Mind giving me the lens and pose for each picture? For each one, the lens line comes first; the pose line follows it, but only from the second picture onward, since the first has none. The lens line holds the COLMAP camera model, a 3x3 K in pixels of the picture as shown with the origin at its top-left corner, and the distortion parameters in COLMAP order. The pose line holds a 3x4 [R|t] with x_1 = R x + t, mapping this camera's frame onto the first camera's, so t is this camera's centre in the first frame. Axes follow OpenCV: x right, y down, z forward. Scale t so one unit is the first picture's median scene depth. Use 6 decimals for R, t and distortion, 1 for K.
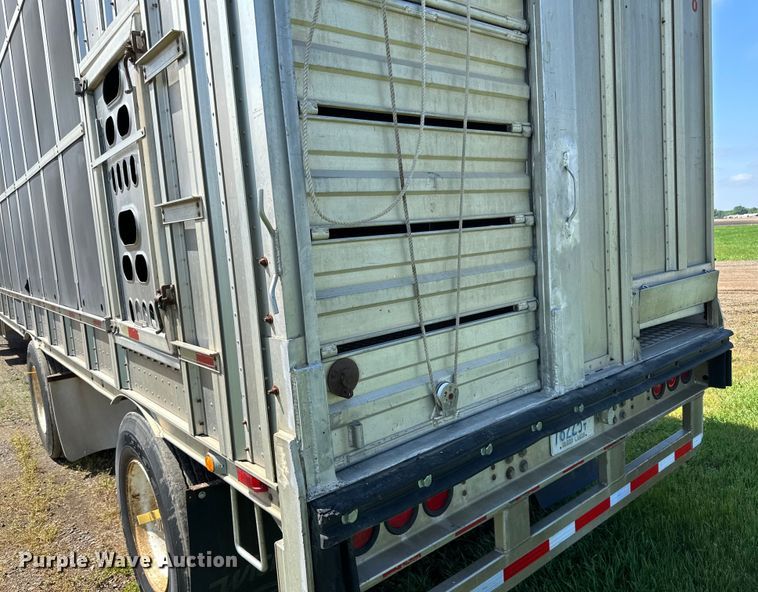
lens RADIAL K [[564.1, 0, 385.9], [0, 564.1, 297.9], [0, 0, 1]] dist [0.035694, -0.046949]
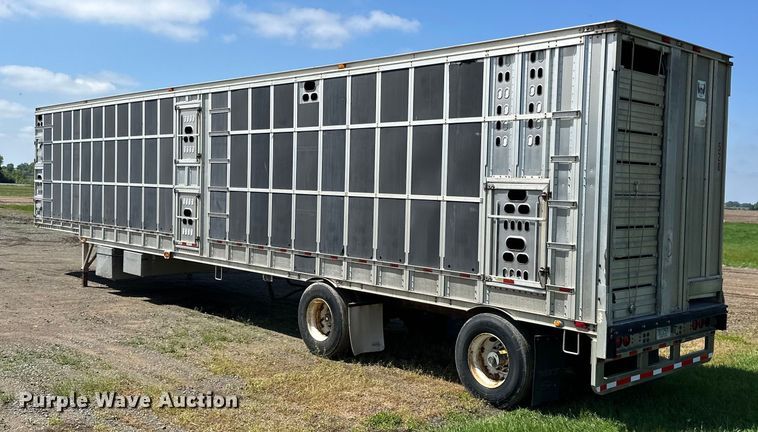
lens RADIAL K [[758.4, 0, 382.5], [0, 758.4, 213.1], [0, 0, 1]] dist [0.111472, 0.000000]
pose [[0.993198, 0.097519, 0.063618, -1.554833], [-0.092083, 0.992250, -0.083425, 0.119013], [-0.071261, 0.076999, 0.994481, -3.143120]]
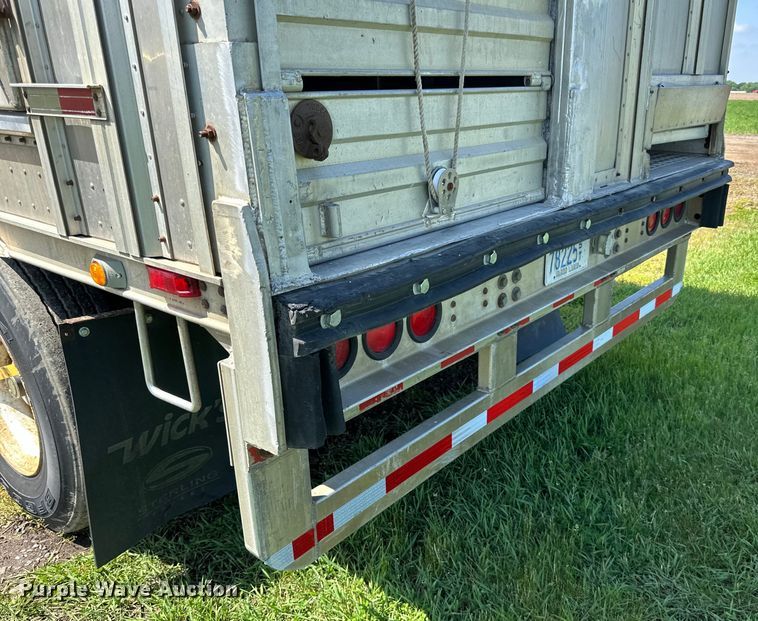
lens RADIAL K [[649.4, 0, 449.2], [0, 649.4, 341.6], [0, 0, 1]] dist [0.105535, -0.102348]
pose [[0.972130, -0.014027, 0.234022, -0.083347], [-0.045479, 0.967963, 0.246939, 0.147570], [-0.229988, -0.250700, 0.940348, 0.122469]]
